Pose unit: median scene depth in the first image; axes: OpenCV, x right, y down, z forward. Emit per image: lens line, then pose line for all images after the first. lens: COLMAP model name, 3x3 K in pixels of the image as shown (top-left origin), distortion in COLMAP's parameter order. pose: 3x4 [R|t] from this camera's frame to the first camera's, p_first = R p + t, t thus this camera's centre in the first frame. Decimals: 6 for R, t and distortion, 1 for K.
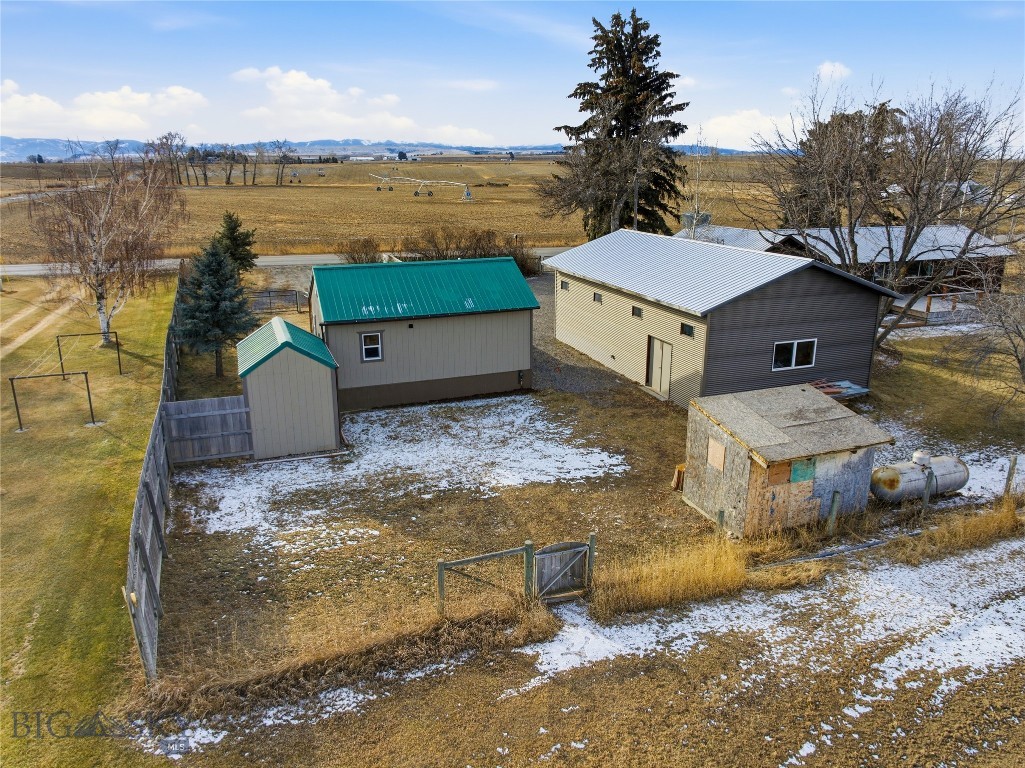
lens RADIAL K [[720.9, 0, 517.5], [0, 720.9, 380.5], [0, 0, 1]] dist [-0.055244, 0.025807]
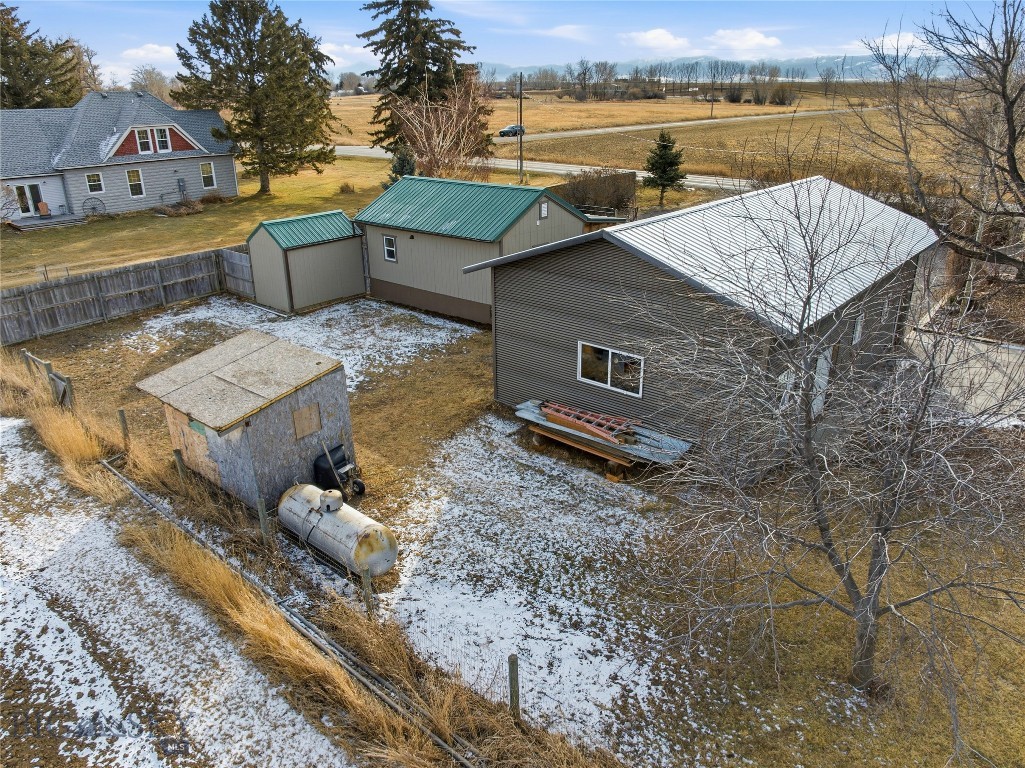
lens RADIAL K [[720.9, 0, 517.5], [0, 720.9, 380.5], [0, 0, 1]] dist [-0.055244, 0.025807]
pose [[0.489002, 0.322661, -0.810412, 0.997883], [-0.238608, 0.943115, 0.231520, -0.180280], [0.839013, 0.080157, 0.538175, 0.622240]]
